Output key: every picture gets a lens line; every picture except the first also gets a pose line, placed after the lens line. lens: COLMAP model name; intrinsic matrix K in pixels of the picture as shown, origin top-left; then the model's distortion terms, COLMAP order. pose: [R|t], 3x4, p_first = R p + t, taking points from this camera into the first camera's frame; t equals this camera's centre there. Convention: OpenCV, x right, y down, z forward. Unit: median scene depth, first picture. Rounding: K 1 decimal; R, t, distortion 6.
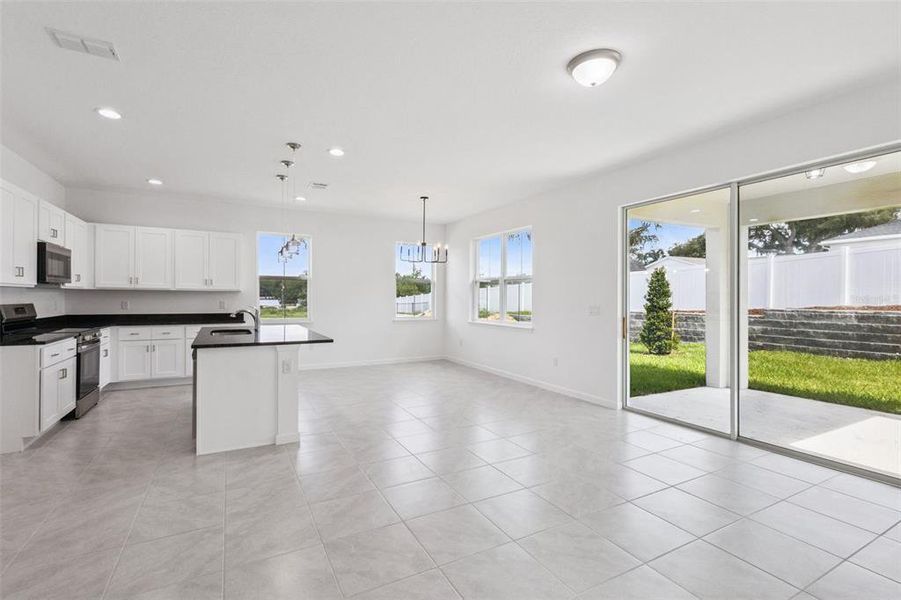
lens RADIAL K [[413.8, 0, 450.5], [0, 413.8, 300.0], [0, 0, 1]] dist [-0.020069, 0.000076]
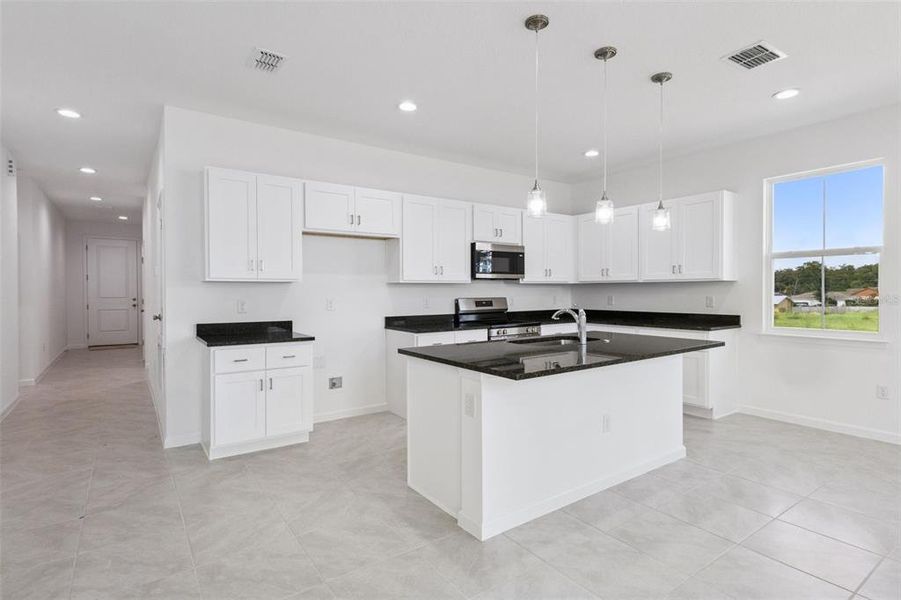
lens RADIAL K [[450.0, 0, 450.5], [0, 450.0, 300.0], [0, 0, 1]] dist [0.000307, -0.000100]
pose [[0.119449, 0.005610, -0.992824, 0.184024], [-0.002441, 0.999983, 0.005356, 0.008897], [0.992837, 0.001784, 0.119461, 0.683077]]
